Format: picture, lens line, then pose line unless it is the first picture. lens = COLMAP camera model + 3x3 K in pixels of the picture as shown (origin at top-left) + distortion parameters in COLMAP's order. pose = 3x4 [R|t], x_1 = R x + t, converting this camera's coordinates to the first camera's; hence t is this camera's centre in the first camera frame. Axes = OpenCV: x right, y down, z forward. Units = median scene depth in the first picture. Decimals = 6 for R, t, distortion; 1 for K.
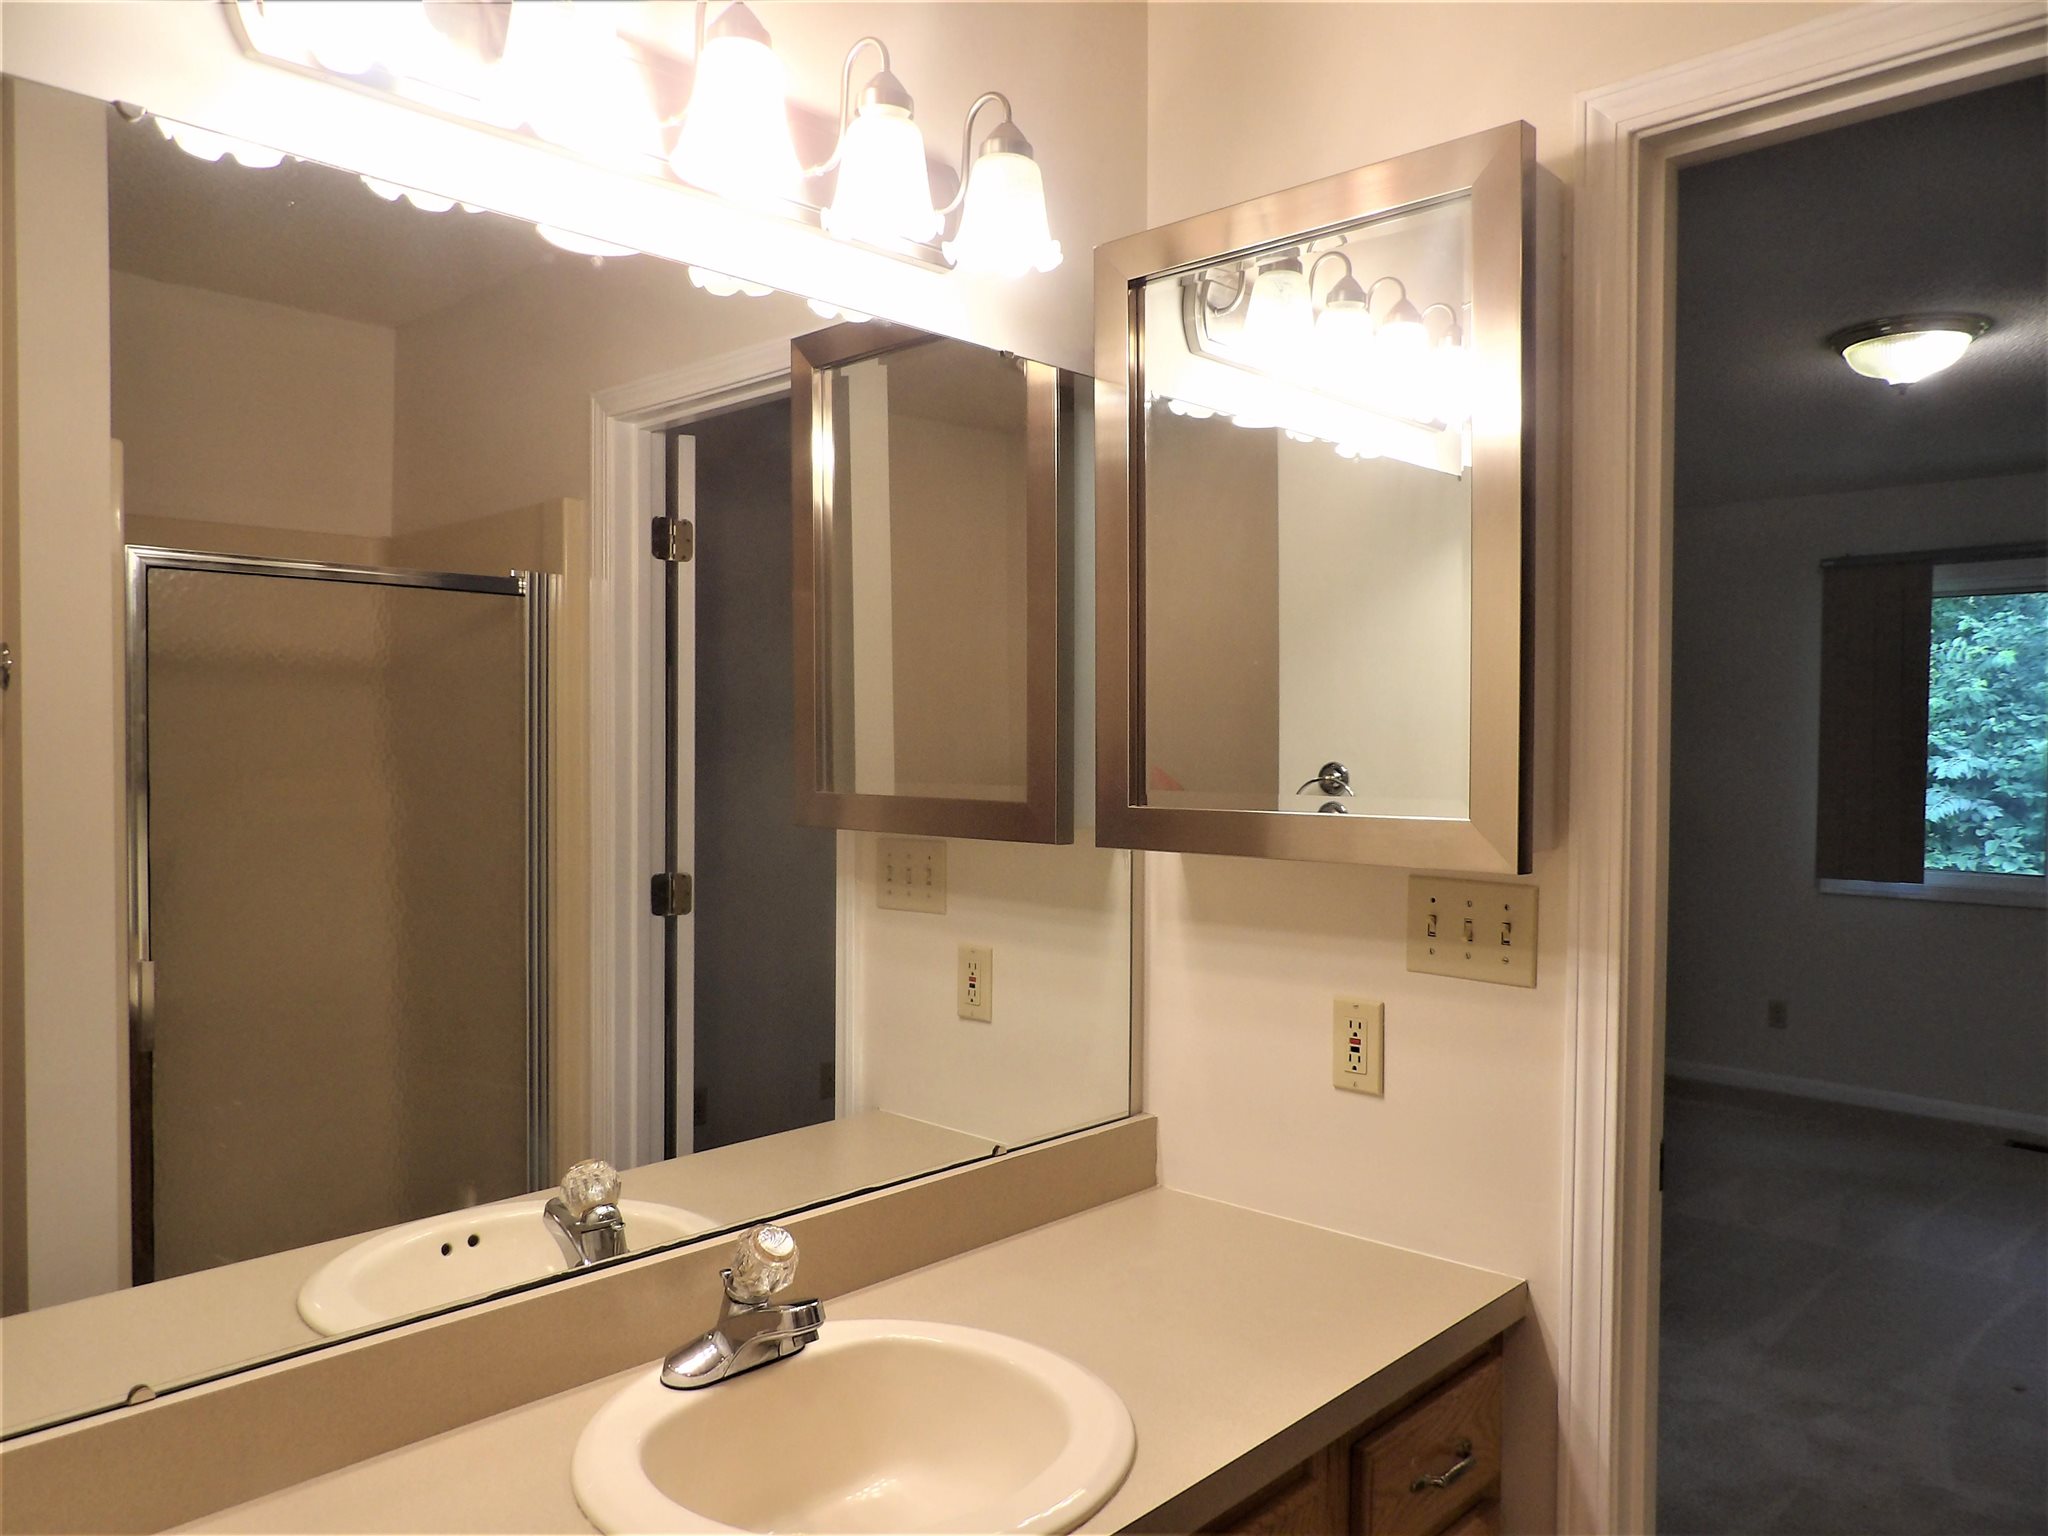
lens RADIAL K [[1466.2, 0, 1021.1], [0, 1466.2, 775.7], [0, 0, 1]] dist [-0.030180, 0.044110]
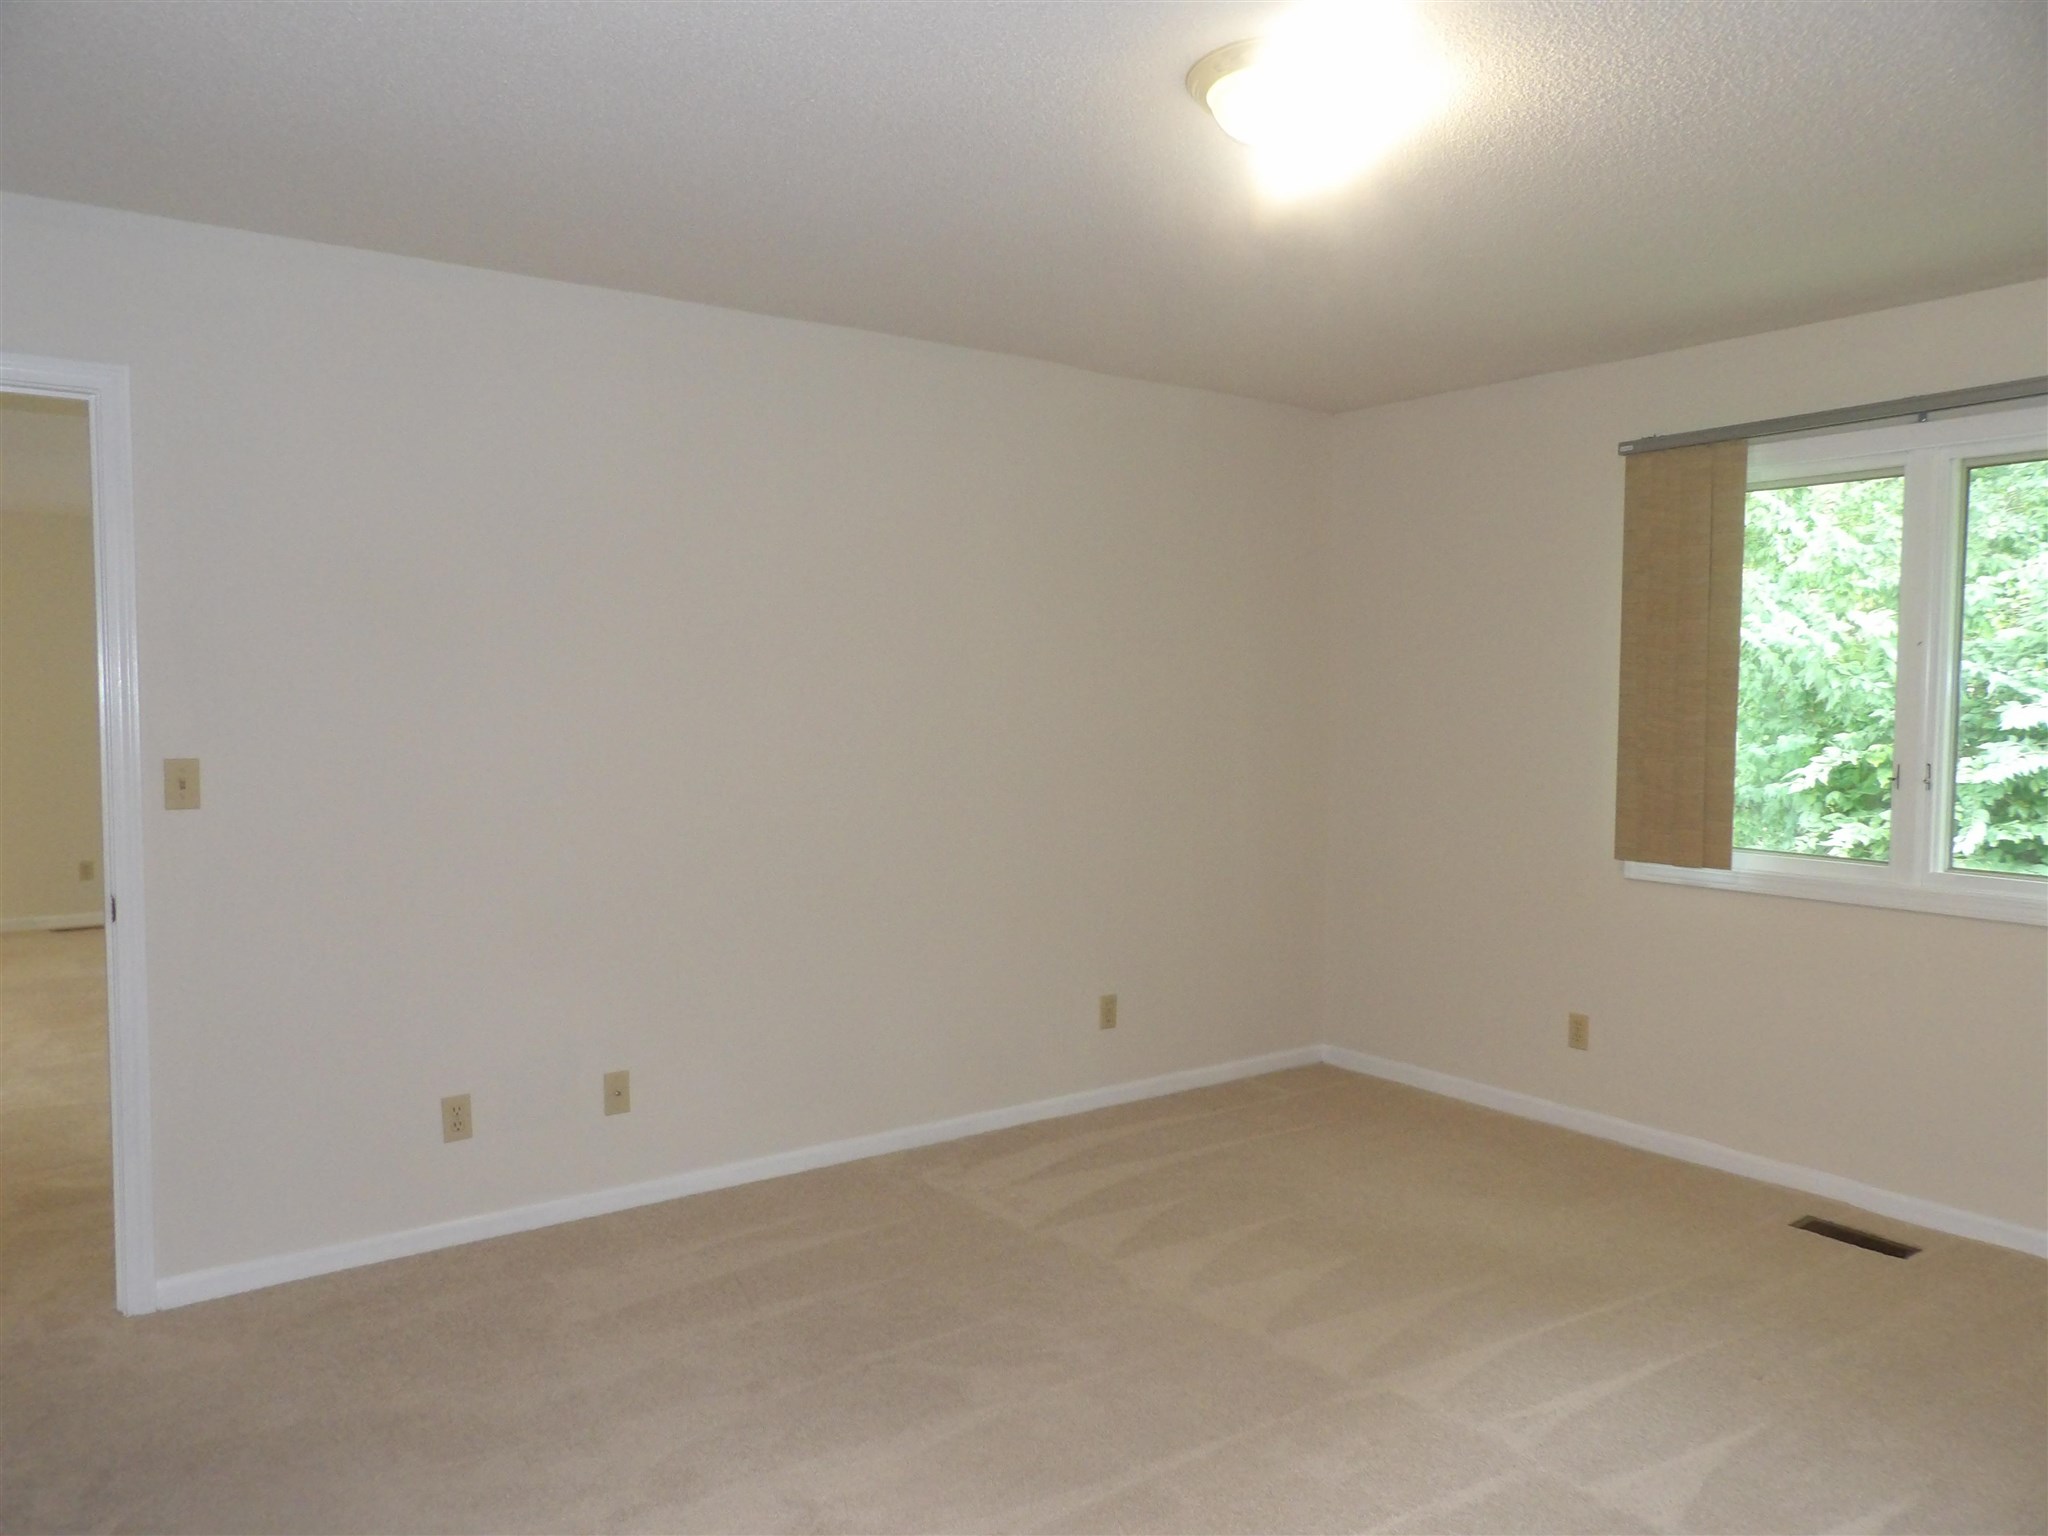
lens RADIAL K [[1466.2, 0, 1022.5], [0, 1466.2, 775.9], [0, 0, 1]] dist [-0.030180, 0.044110]
pose [[0.984784, 0.006597, -0.173659, 0.373110], [-0.000395, 0.999362, 0.035725, -0.001513], [0.173784, -0.035113, 0.984158, 0.187116]]
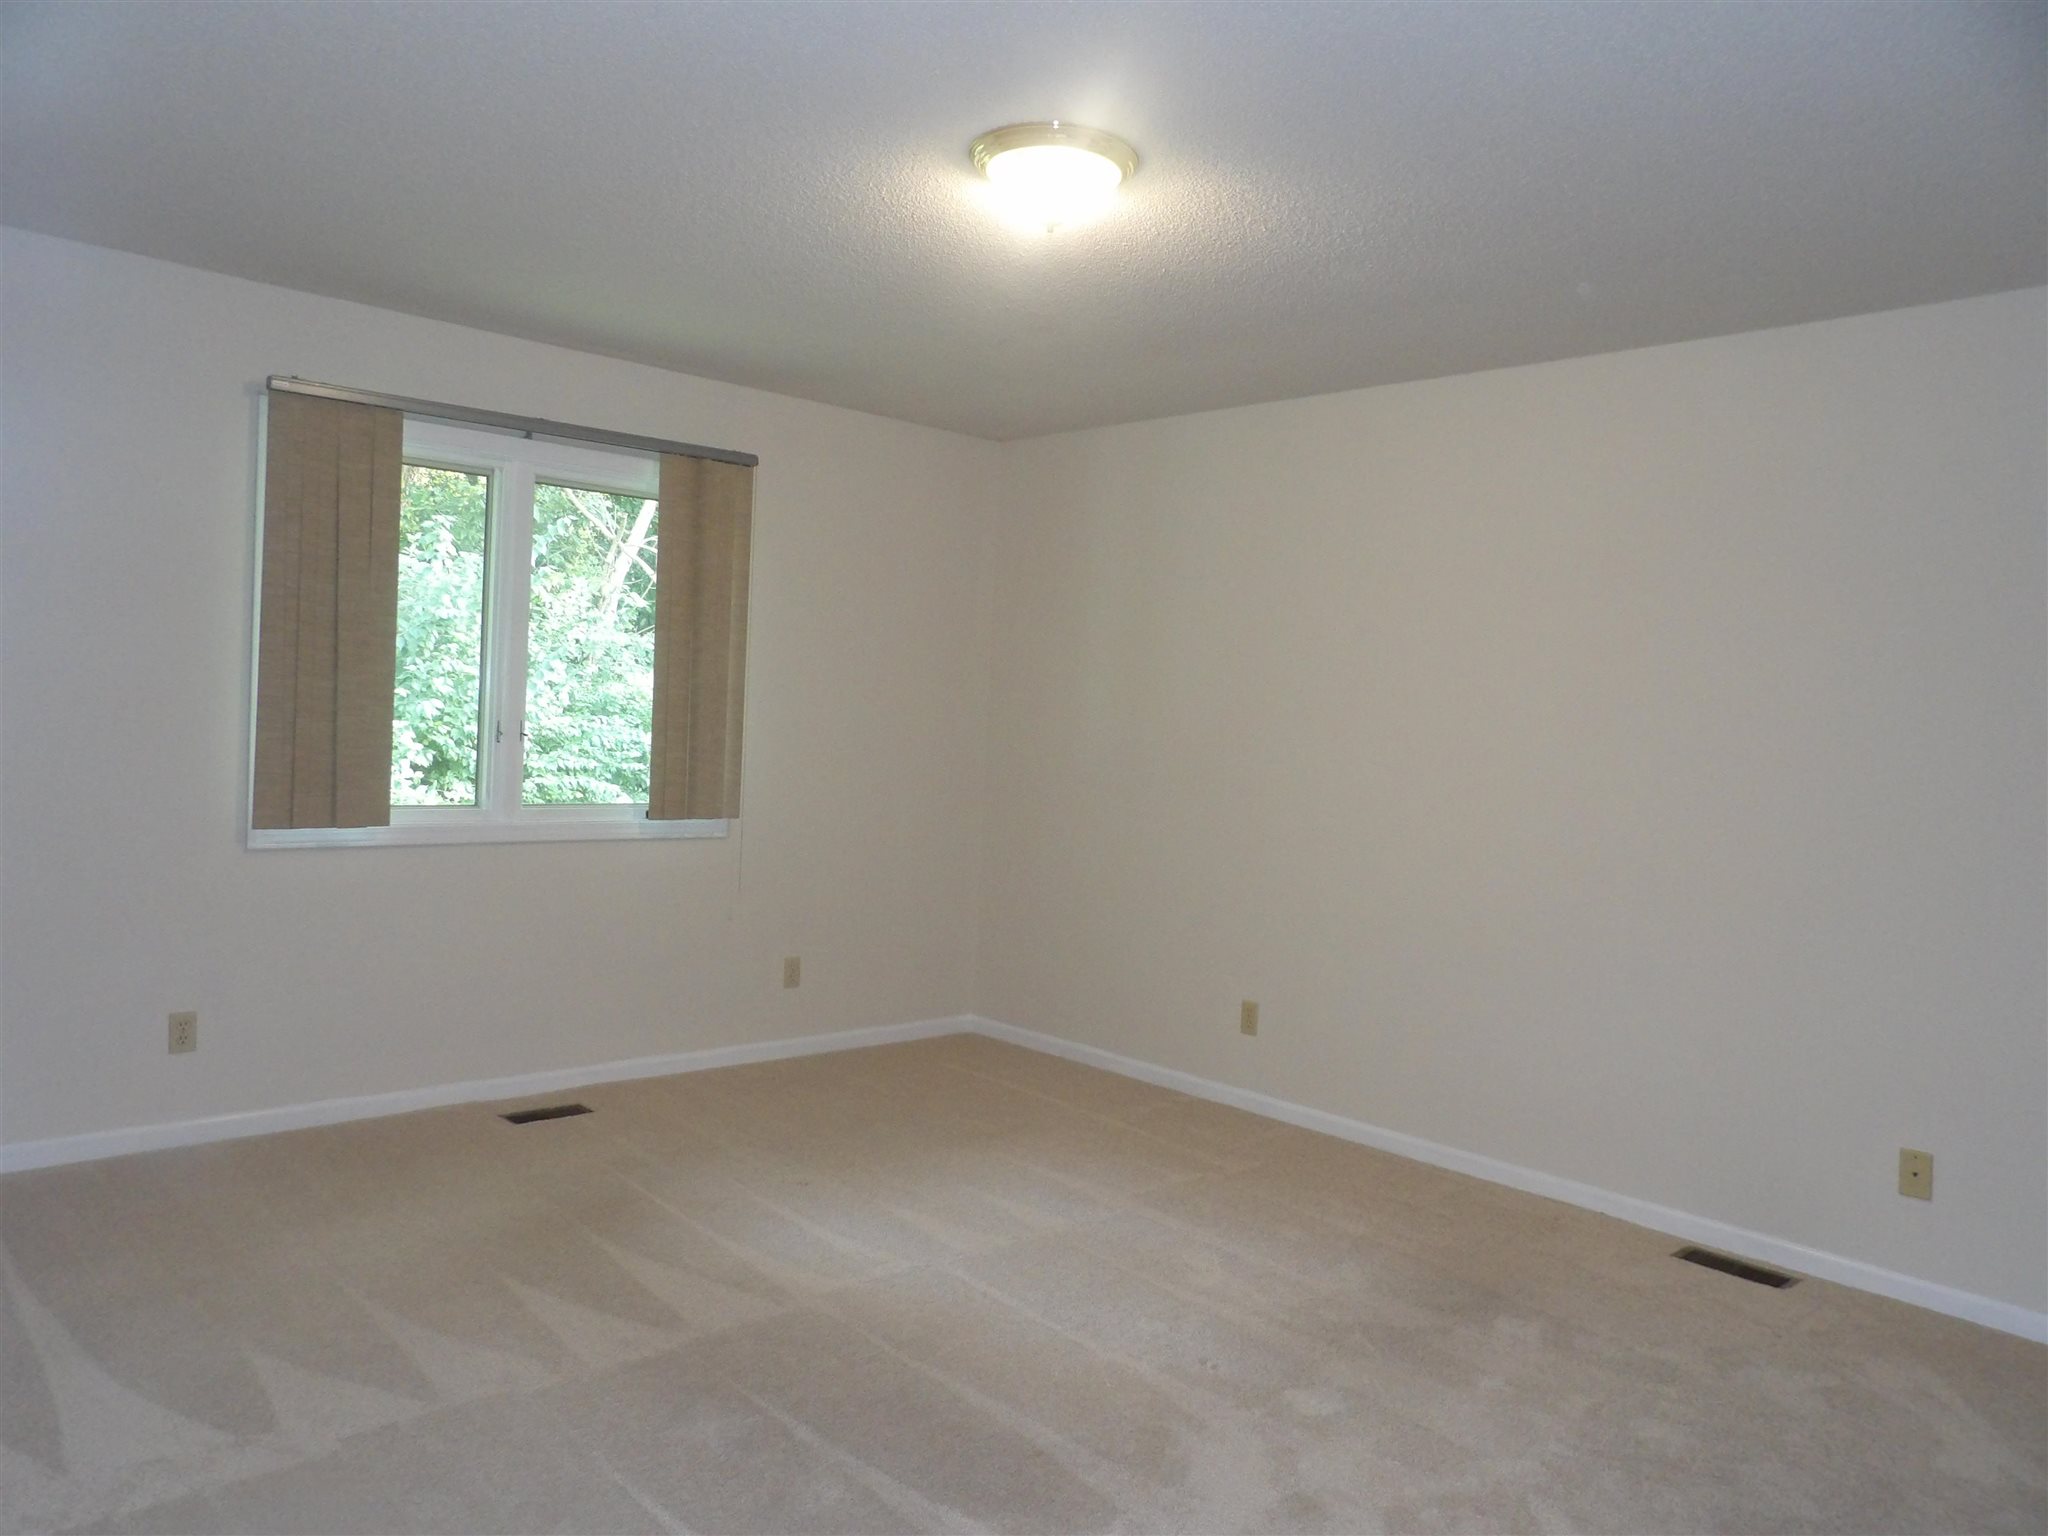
lens RADIAL K [[1466.2, 0, 1028.8], [0, 1466.2, 775.0], [0, 0, 1]] dist [-0.030180, 0.044110]
pose [[0.073768, -0.052450, 0.995895, -0.131958], [-0.025649, 0.998186, 0.054471, -0.004714], [-0.996946, -0.029562, 0.072289, 0.577834]]
